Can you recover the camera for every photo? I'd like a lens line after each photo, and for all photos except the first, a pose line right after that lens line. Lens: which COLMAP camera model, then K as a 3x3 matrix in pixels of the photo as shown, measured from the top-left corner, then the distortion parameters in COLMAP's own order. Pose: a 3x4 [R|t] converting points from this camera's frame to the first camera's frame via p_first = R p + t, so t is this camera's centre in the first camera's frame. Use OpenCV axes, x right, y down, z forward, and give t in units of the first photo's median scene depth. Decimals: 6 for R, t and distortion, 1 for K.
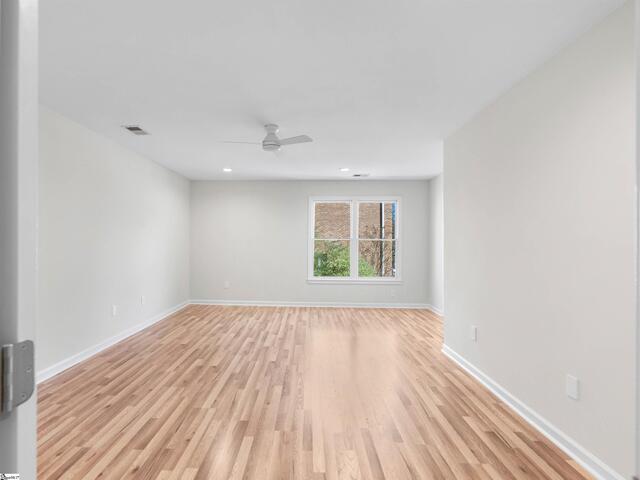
lens RADIAL K [[326.9, 0, 315.0], [0, 326.9, 242.5], [0, 0, 1]] dist [0.001014, 0.001907]
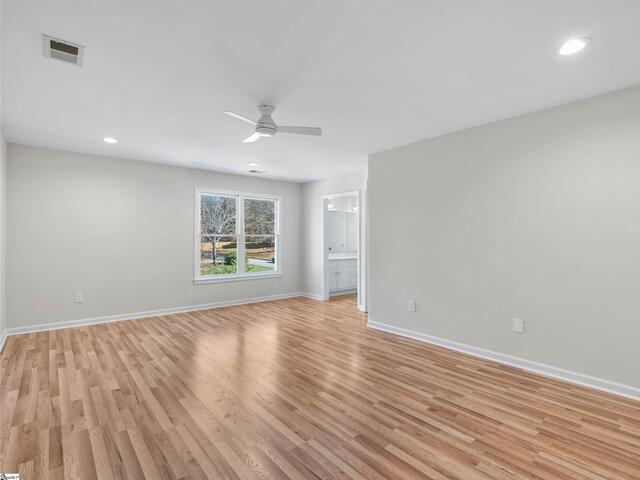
lens RADIAL K [[302.6, 0, 323.4], [0, 302.6, 238.6], [0, 0, 1]] dist [-0.007974, 0.003504]
pose [[0.759315, -0.003320, 0.650715, -0.550305], [0.002065, 0.999994, 0.002693, -0.003146], [-0.650720, -0.000701, 0.759317, 0.281567]]
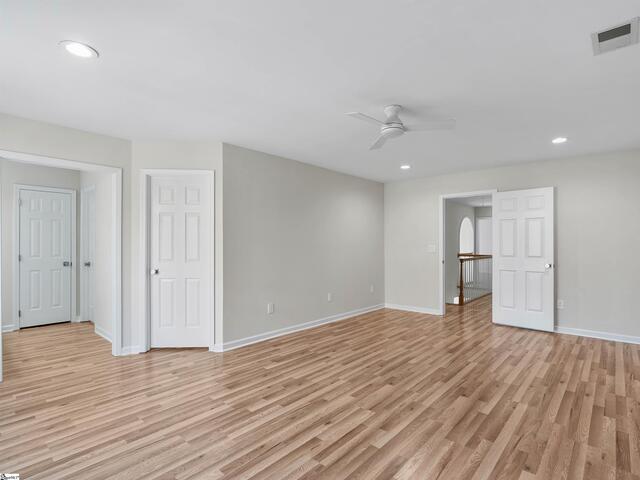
lens RADIAL K [[326.9, 0, 320.6], [0, 326.9, 241.8], [0, 0, 1]] dist [0.001014, 0.001907]
pose [[-0.723369, -0.001359, 0.690460, -0.576954], [-0.005581, 0.999977, -0.003878, 0.003458], [-0.690439, -0.006659, -0.723360, 1.733041]]
